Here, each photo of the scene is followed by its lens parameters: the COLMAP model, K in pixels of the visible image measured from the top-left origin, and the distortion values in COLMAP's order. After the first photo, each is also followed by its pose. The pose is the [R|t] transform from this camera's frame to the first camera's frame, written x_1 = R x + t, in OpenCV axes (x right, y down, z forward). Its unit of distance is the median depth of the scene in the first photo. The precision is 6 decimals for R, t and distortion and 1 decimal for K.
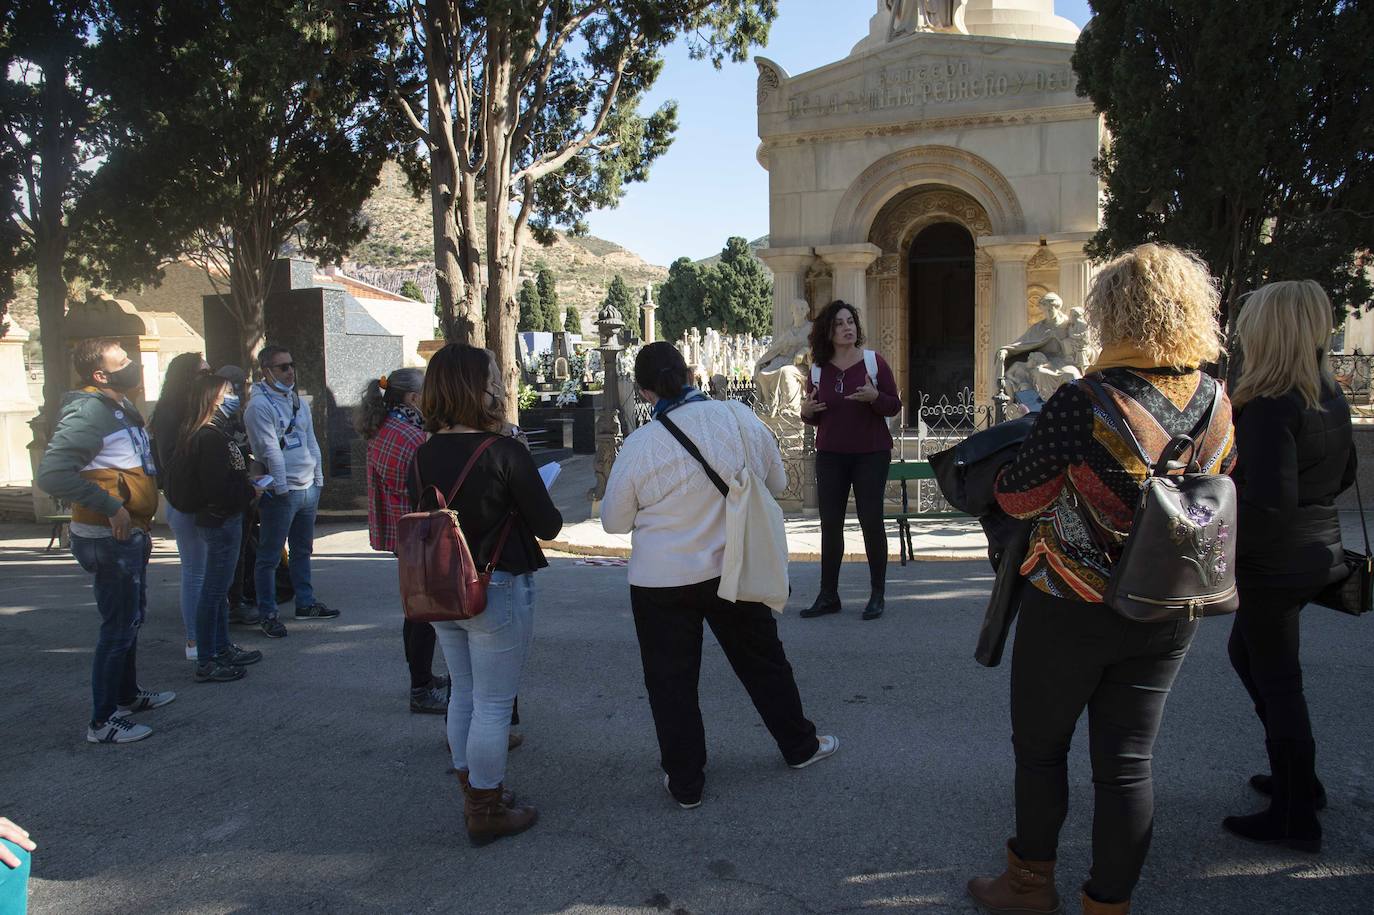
lens RADIAL K [[935.5, 0, 683.5], [0, 935.5, 463.4], [0, 0, 1]] dist [-0.114567, 0.067253]
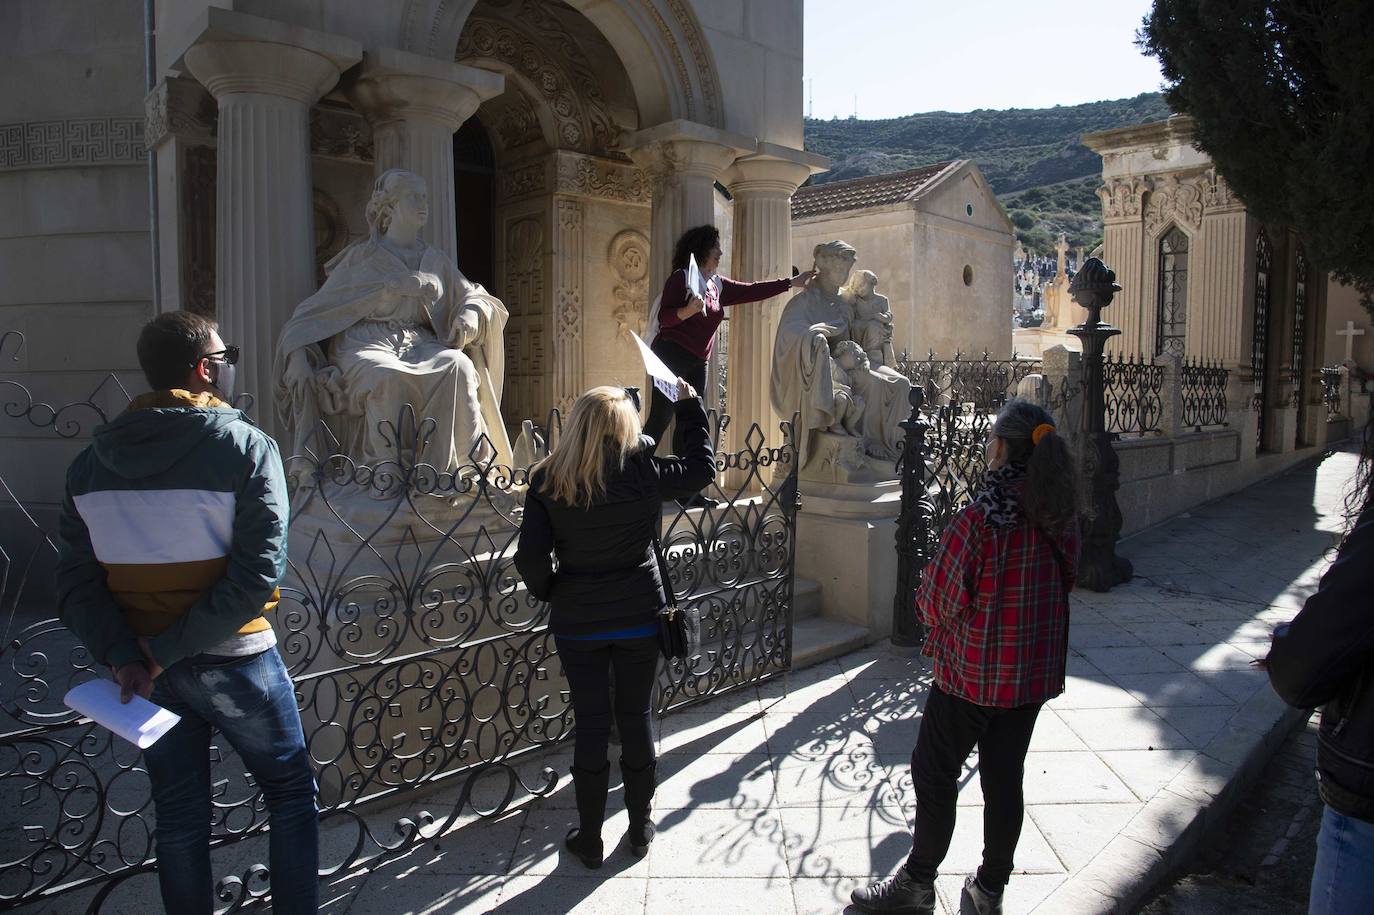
lens RADIAL K [[935.5, 0, 683.5], [0, 935.5, 463.4], [0, 0, 1]] dist [-0.114567, 0.067253]
pose [[0.419240, -0.066943, 0.905404, -0.173644], [0.079594, 0.996148, 0.036797, -0.070563], [-0.904379, 0.056638, 0.422954, 0.802988]]
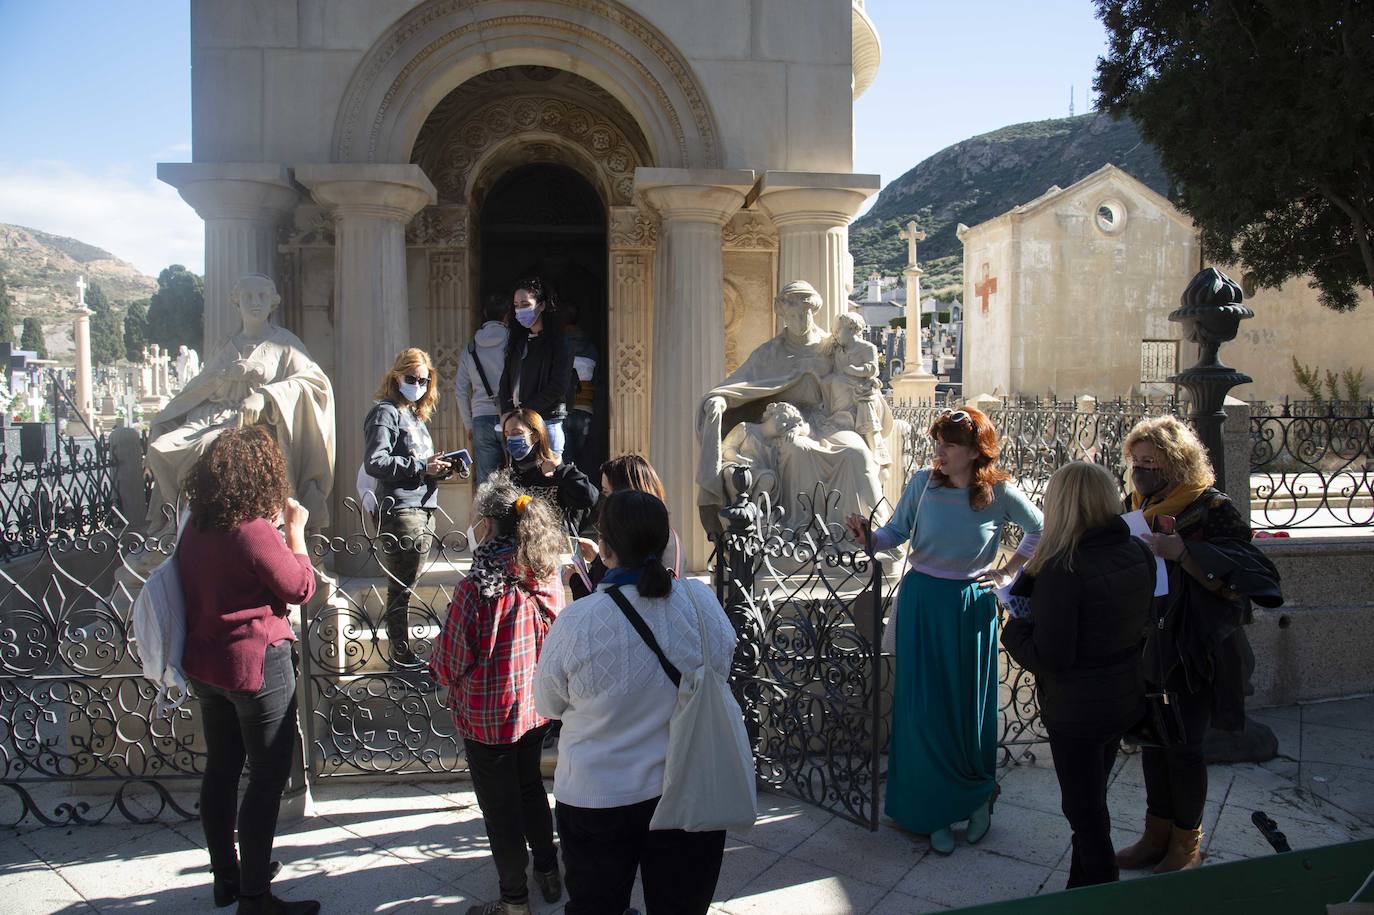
lens RADIAL K [[938.8, 0, 682.9], [0, 938.8, 461.7], [0, 0, 1]] dist [-0.114007, 0.070489]
pose [[0.879157, -0.021055, 0.476067, 0.100908], [0.035007, 0.999178, -0.020458, -0.077356], [-0.475245, 0.034652, 0.879171, 0.563436]]
